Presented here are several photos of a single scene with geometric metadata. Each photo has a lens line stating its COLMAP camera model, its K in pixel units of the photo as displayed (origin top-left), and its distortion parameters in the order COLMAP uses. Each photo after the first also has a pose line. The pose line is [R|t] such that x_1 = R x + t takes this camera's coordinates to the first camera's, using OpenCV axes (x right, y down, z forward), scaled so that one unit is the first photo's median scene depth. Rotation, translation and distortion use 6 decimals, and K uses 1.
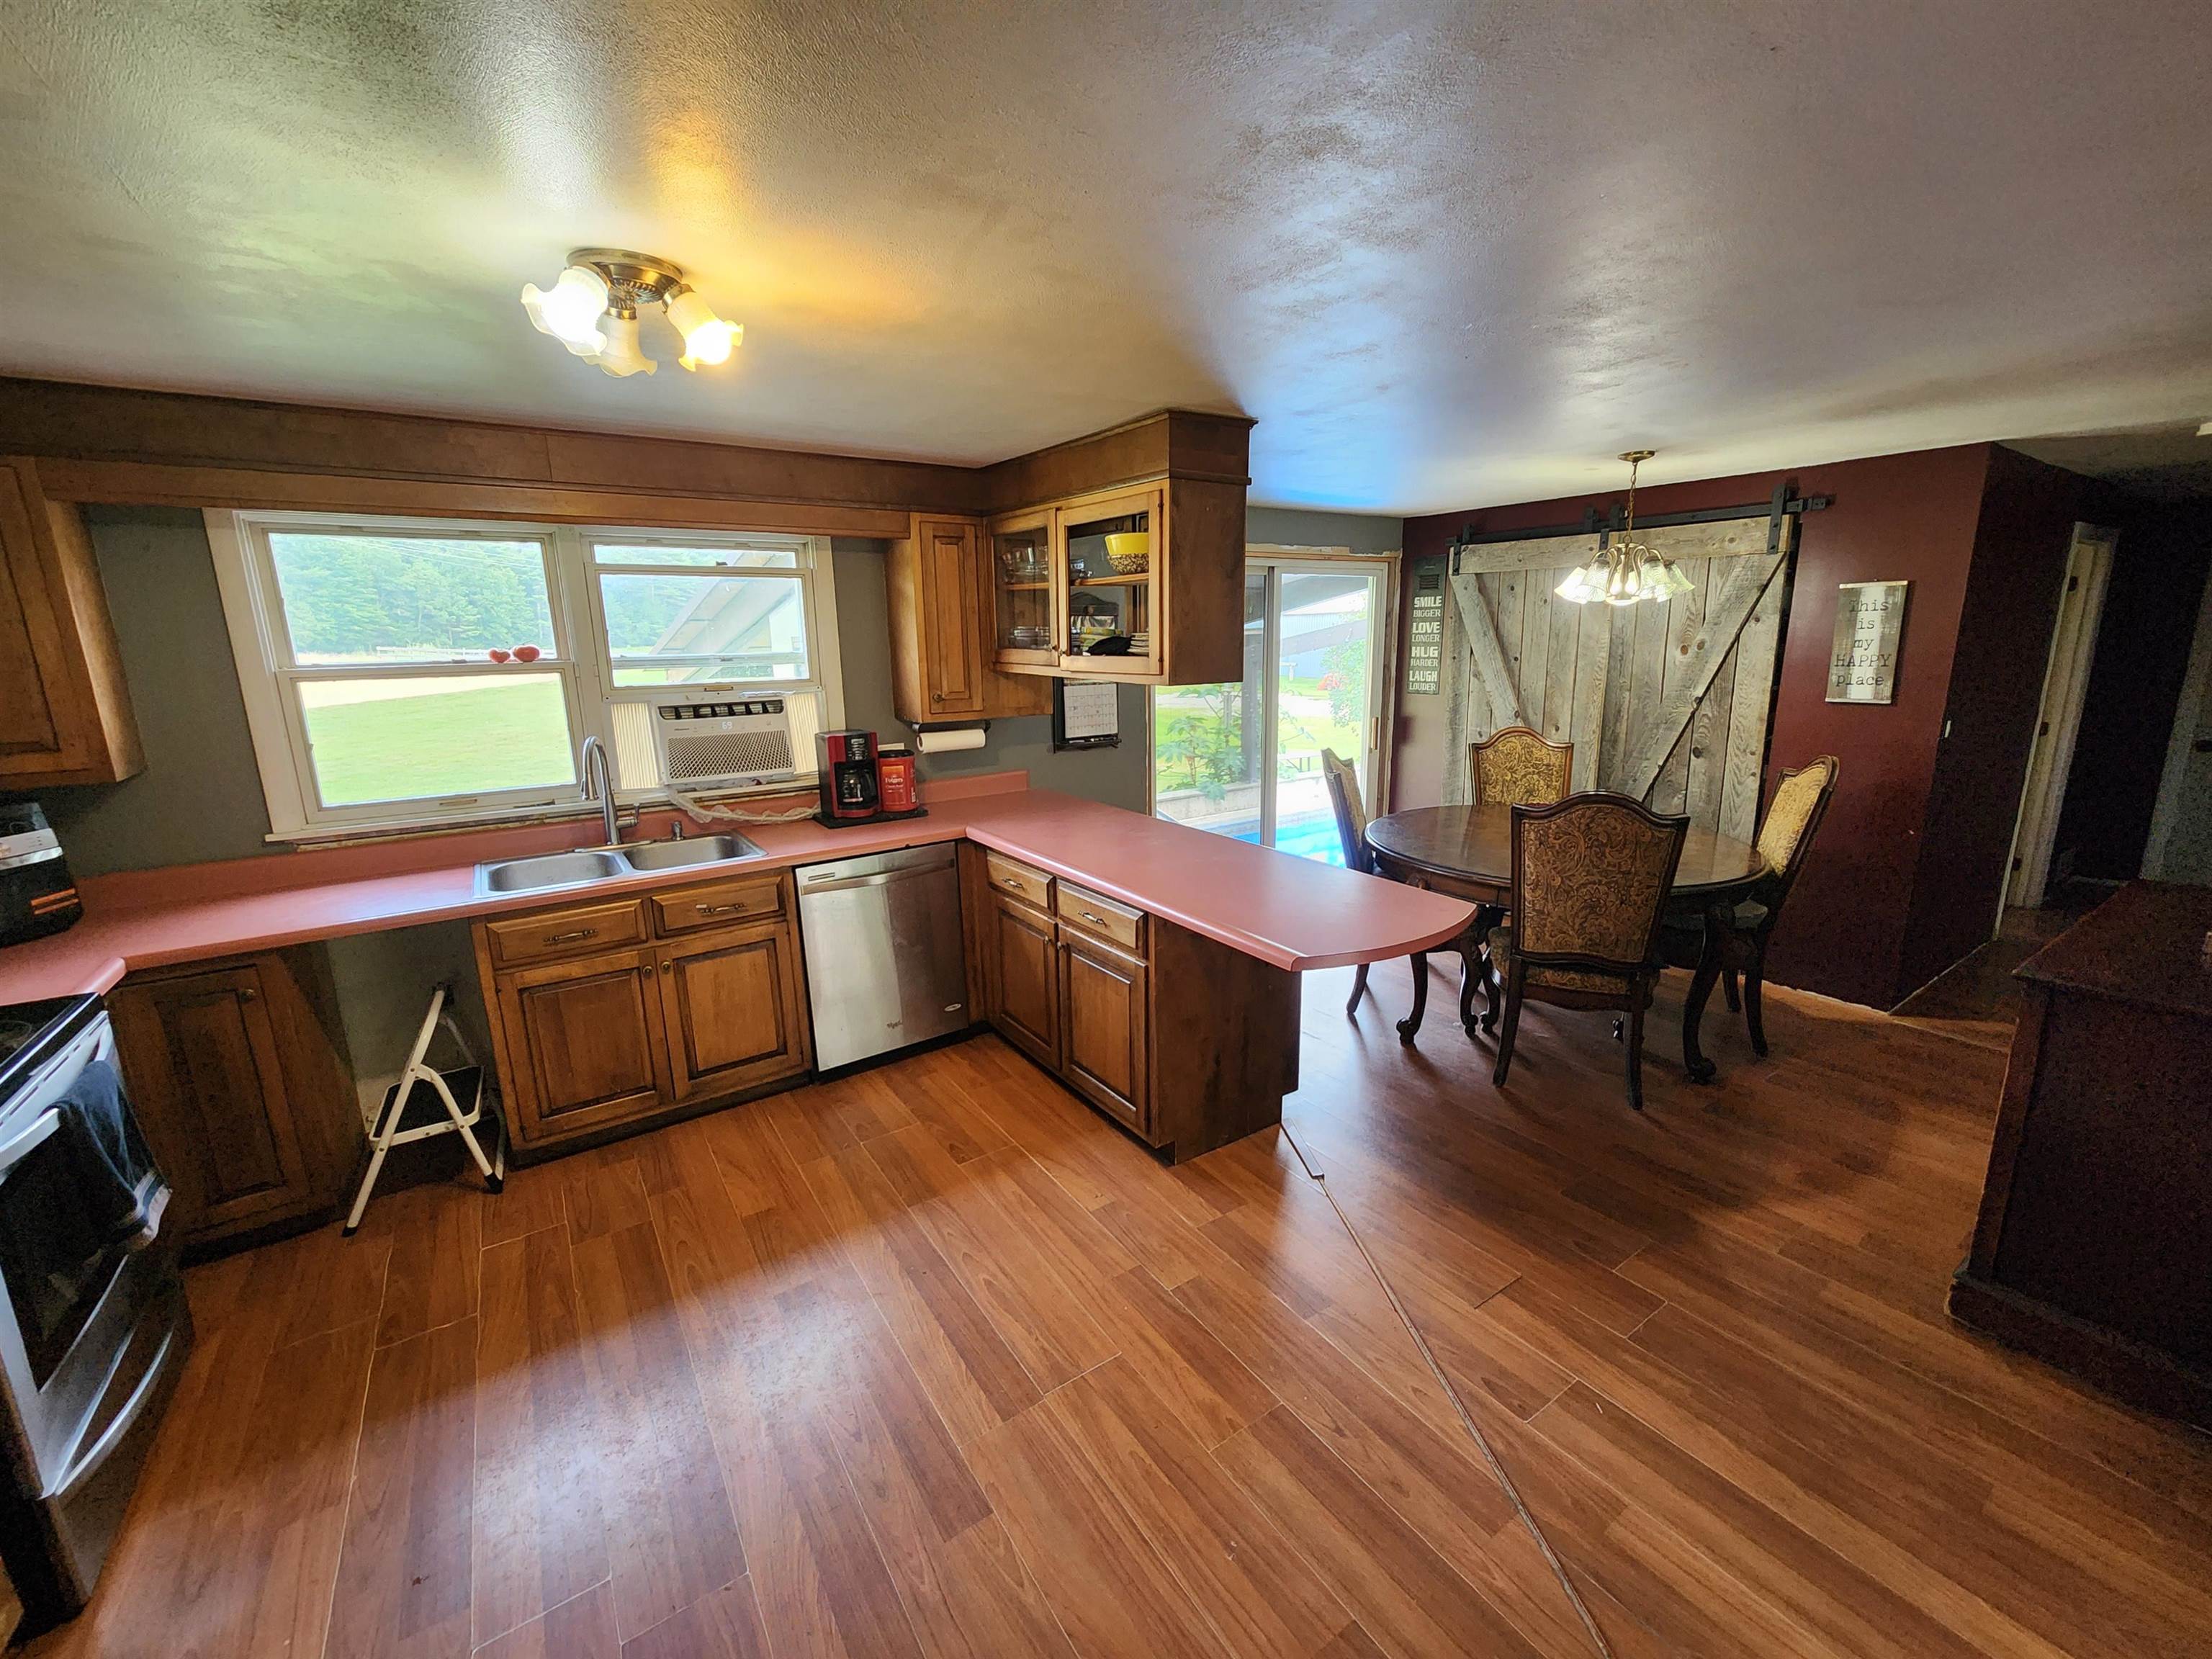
lens RADIAL K [[892.7, 0, 1111.2], [0, 892.7, 831.7], [0, 0, 1]] dist [-0.000923, 0.000506]
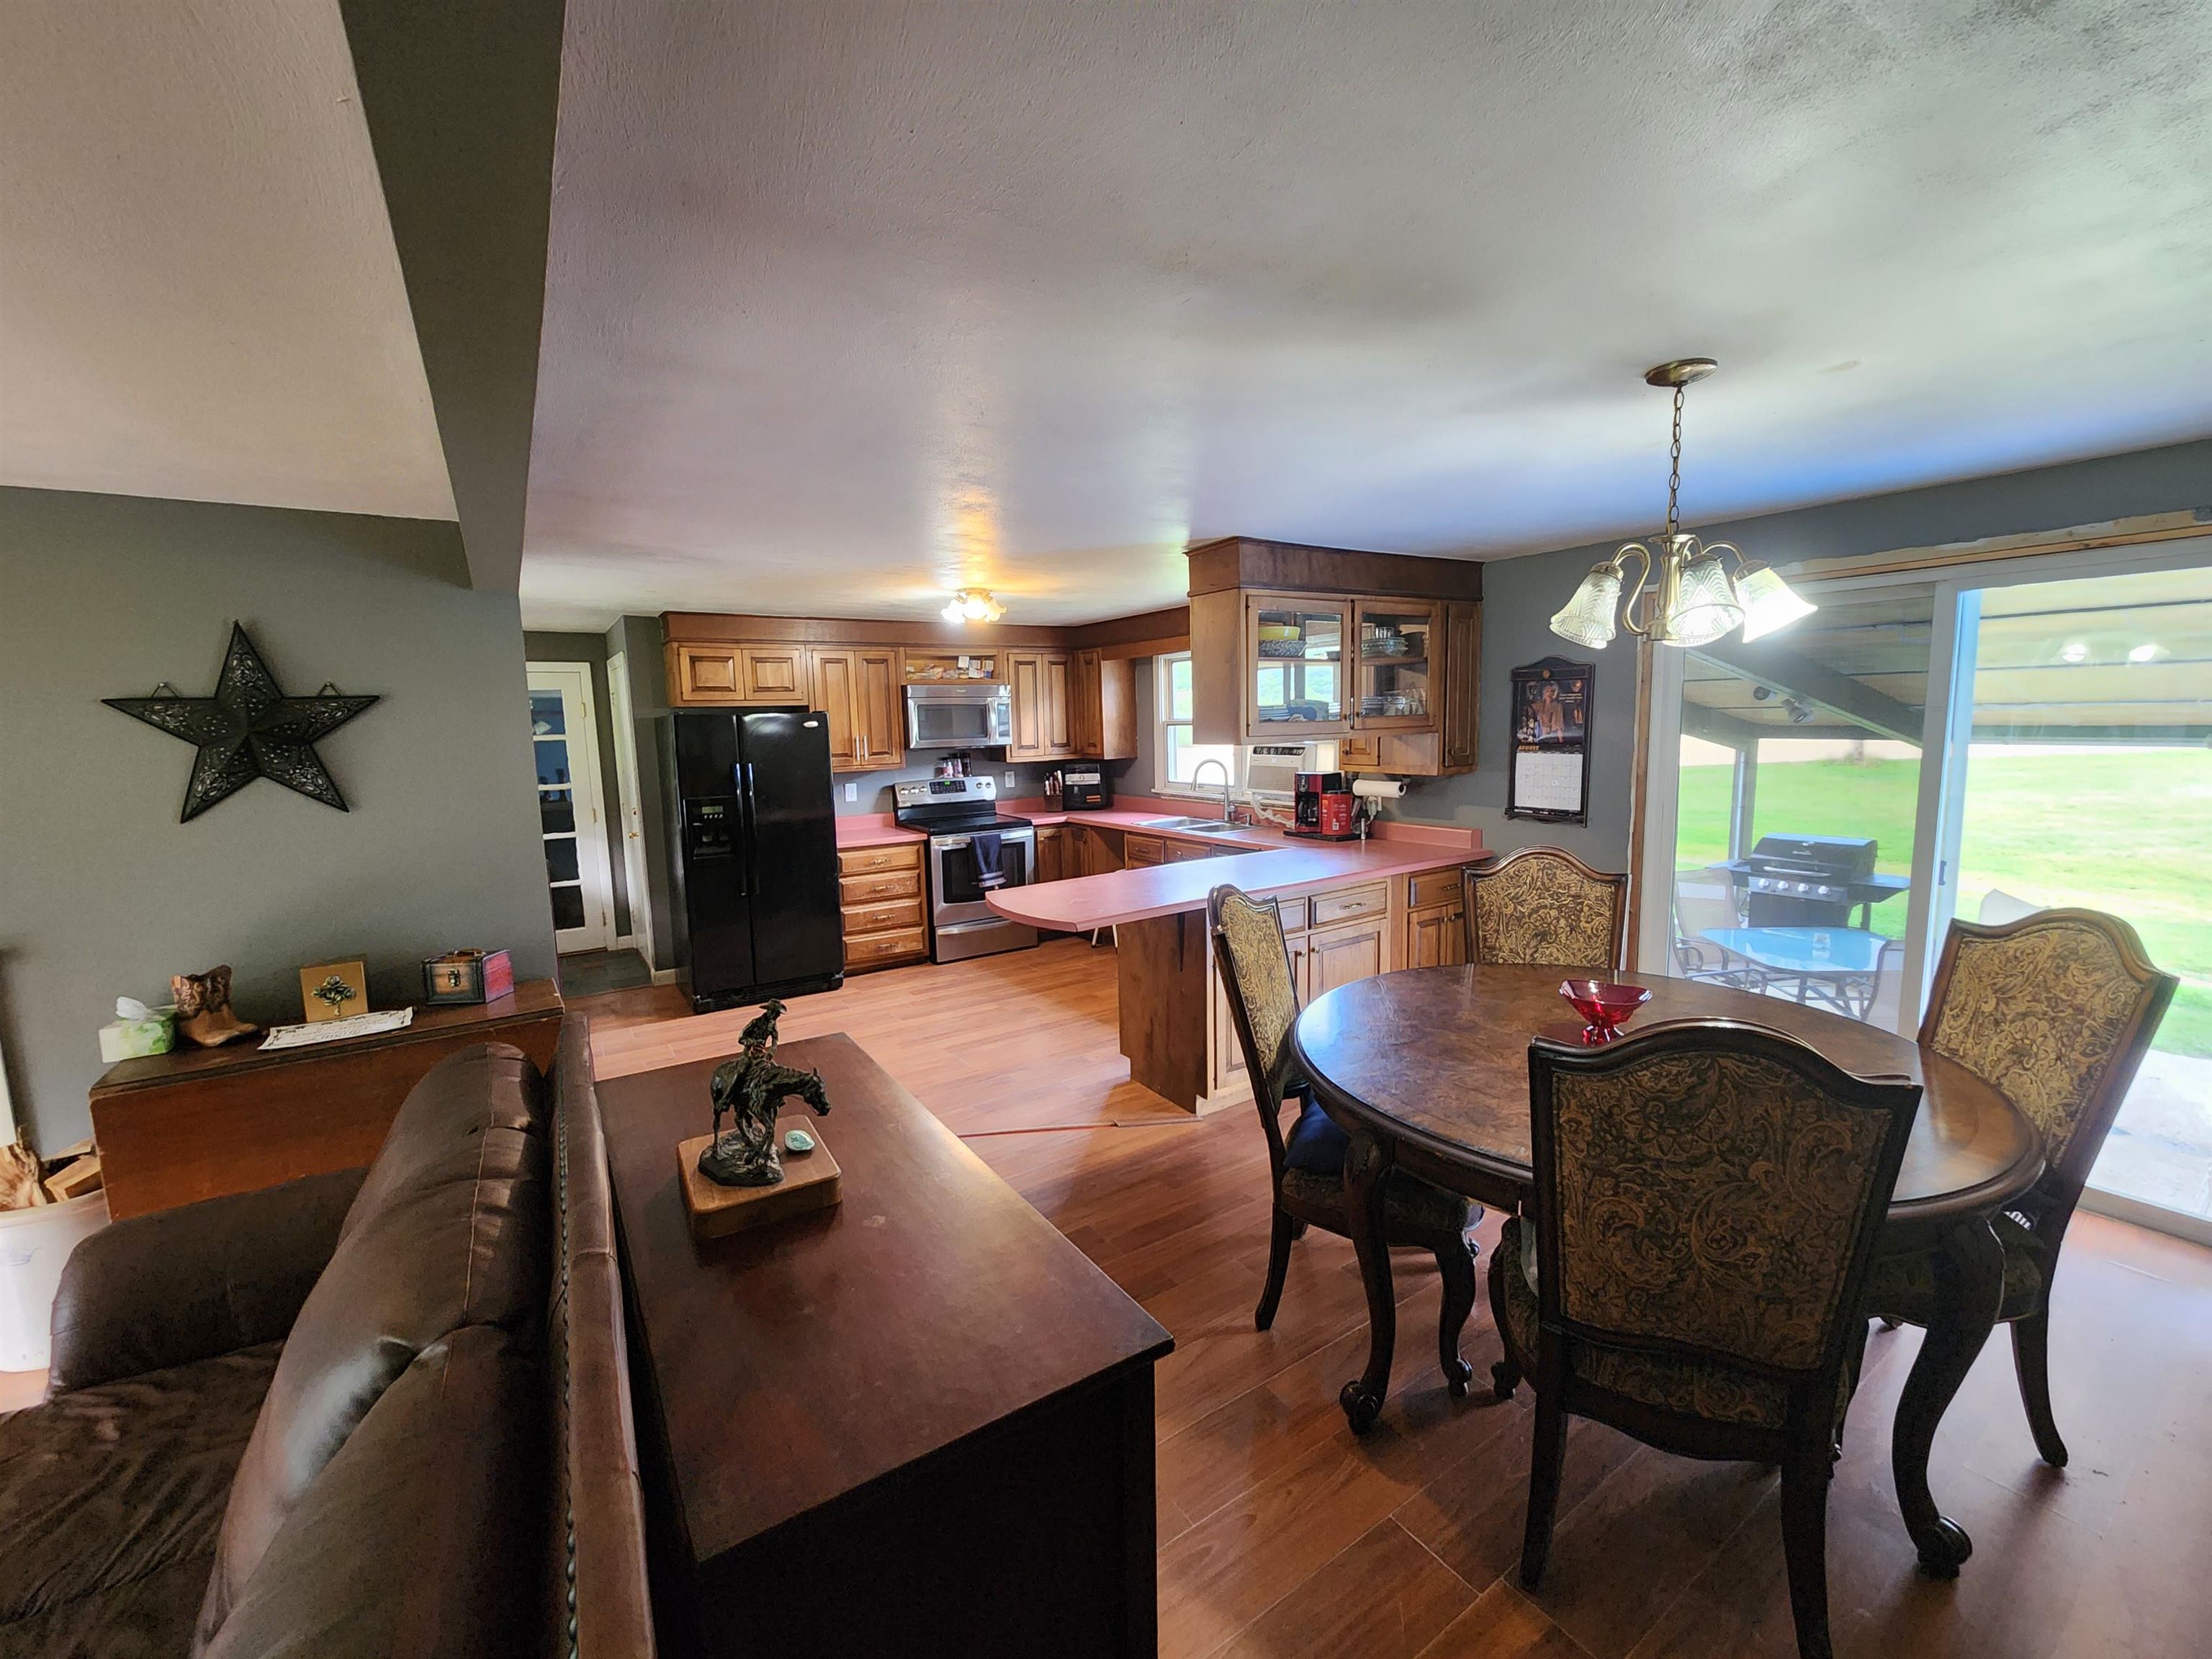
lens RADIAL K [[894.4, 0, 1117.7], [0, 894.4, 827.2], [0, 0, 1]] dist [-0.002656, -0.000761]
pose [[-0.000323, 0.137298, -0.990530, 1.291893], [-0.195907, 0.971327, 0.134700, -0.182568], [0.980622, 0.194095, 0.026584, 0.787572]]
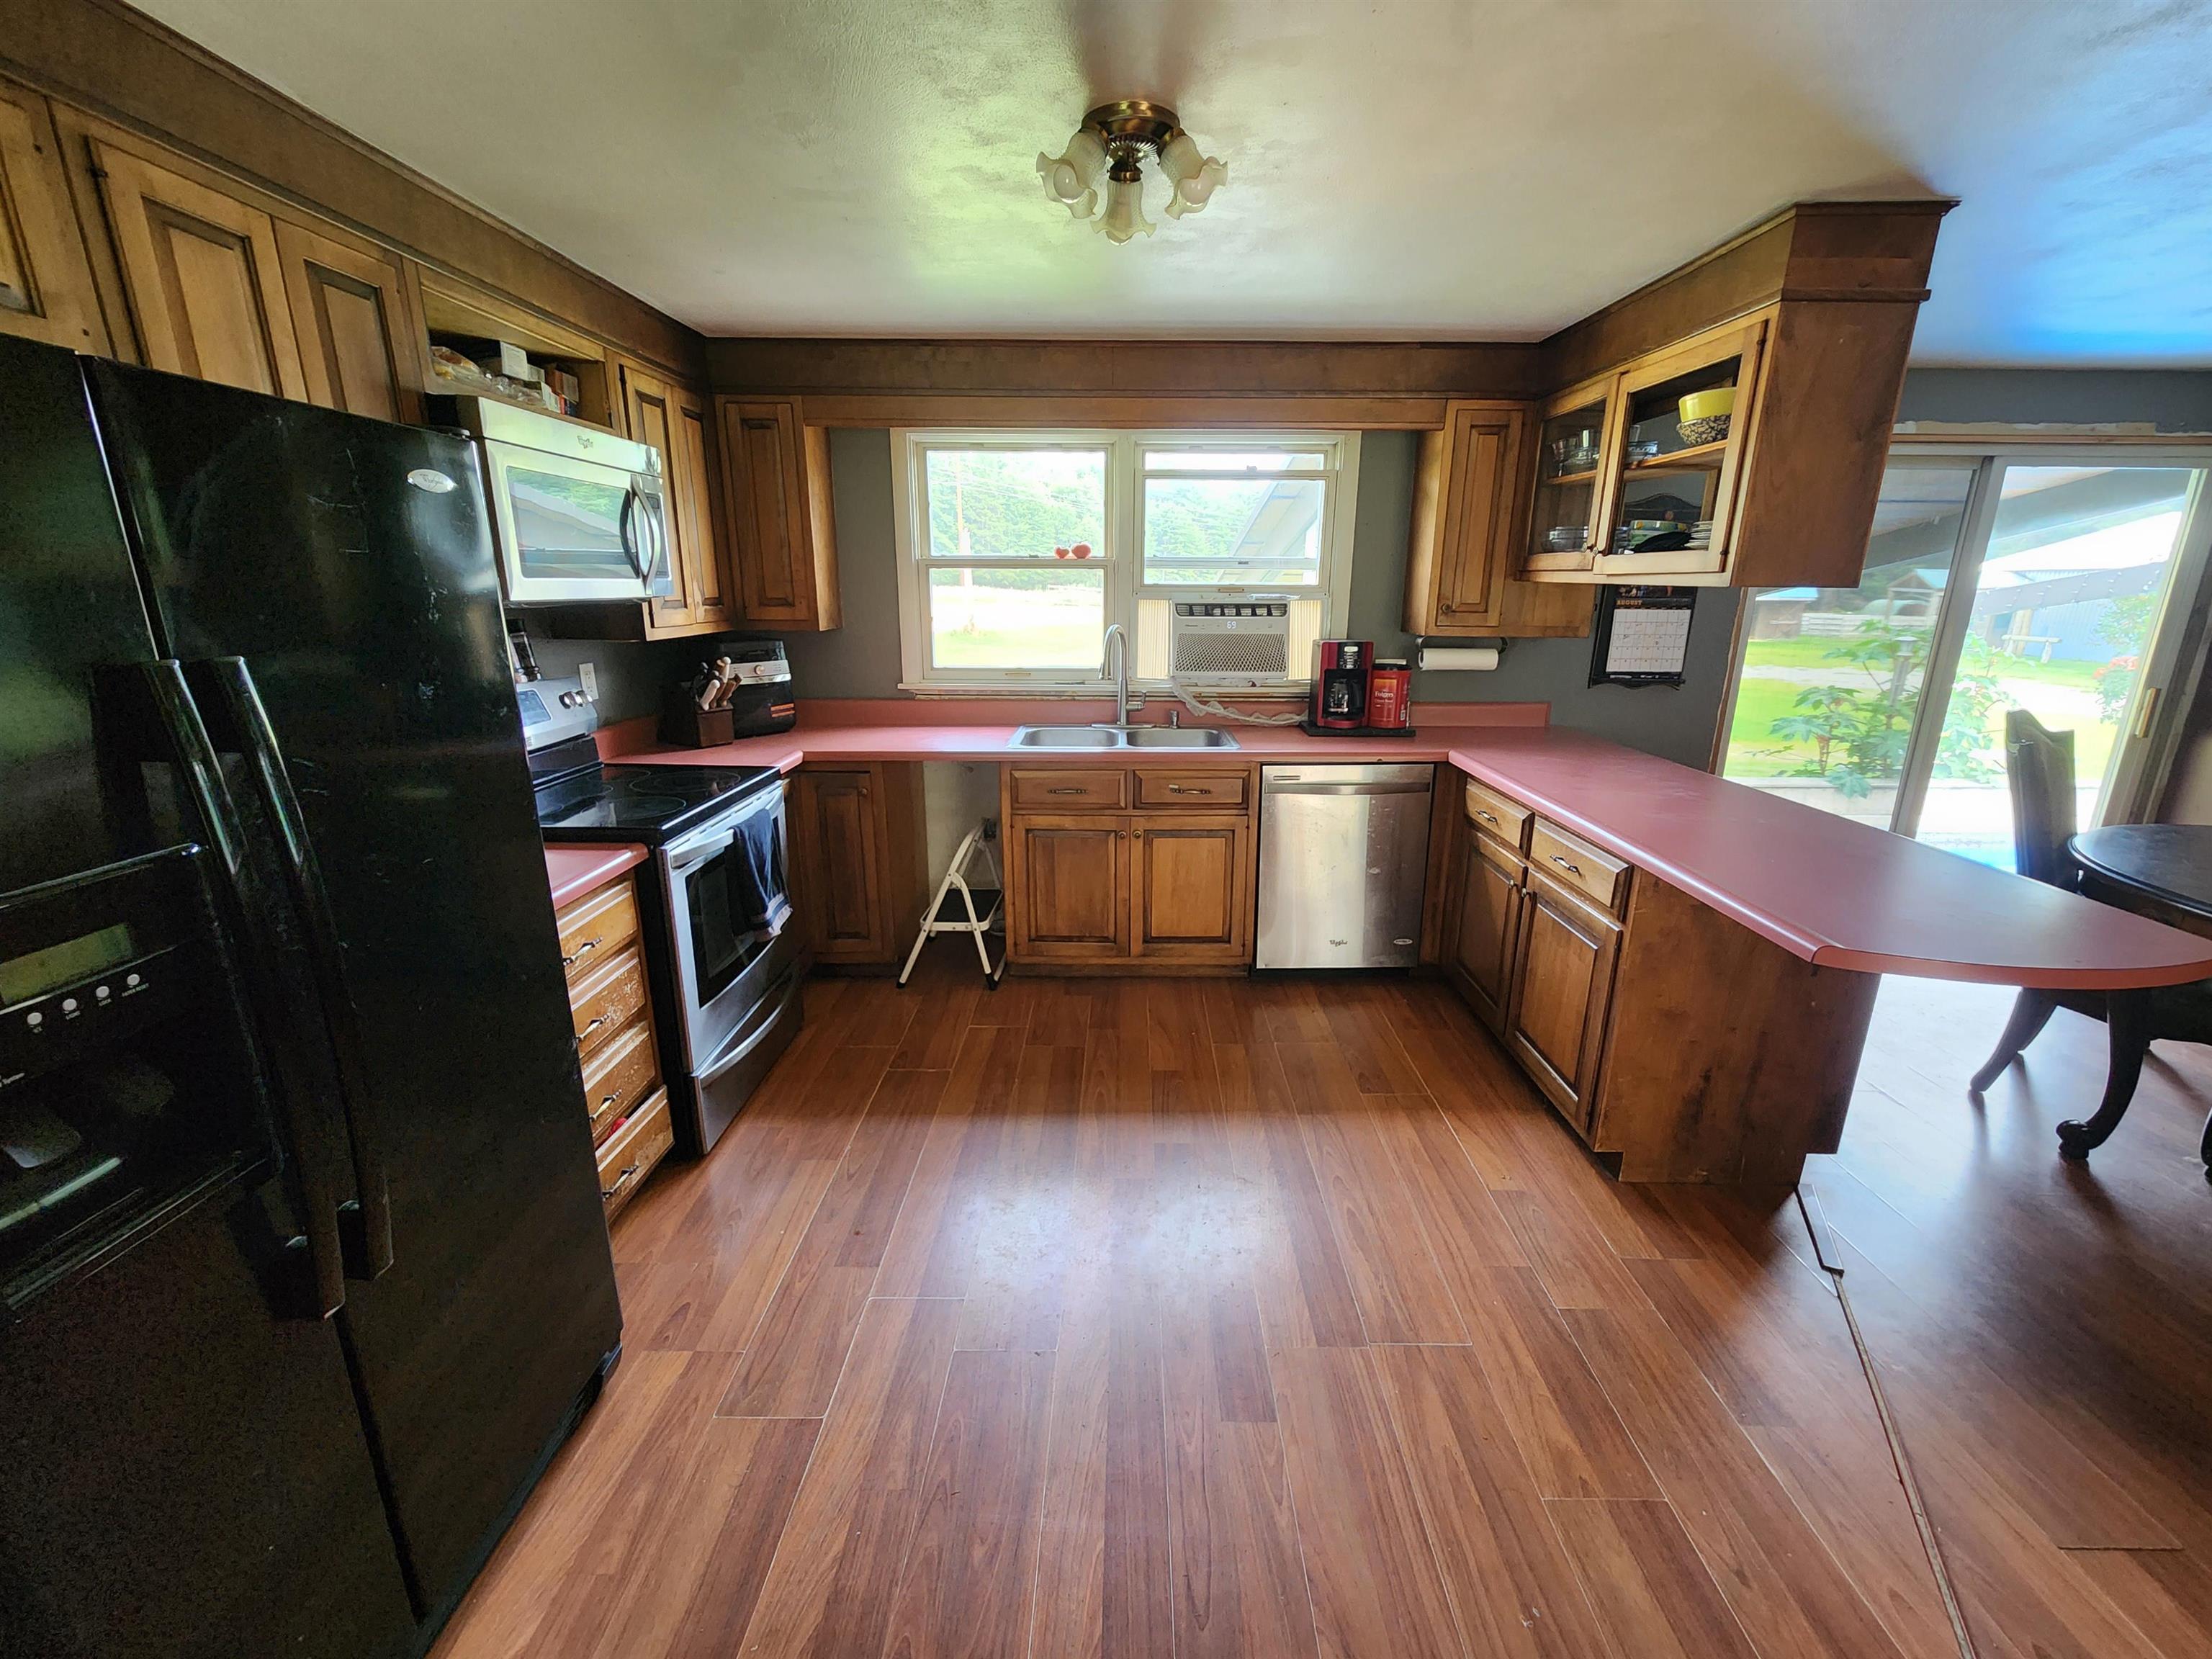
lens RADIAL K [[894.4, 0, 1117.7], [0, 894.4, 827.2], [0, 0, 1]] dist [-0.002656, -0.000761]
pose [[0.822016, 0.169841, -0.543548, 0.075559], [-0.144012, 0.985463, 0.090134, 0.042847], [0.550954, 0.004186, 0.834525, 0.061023]]
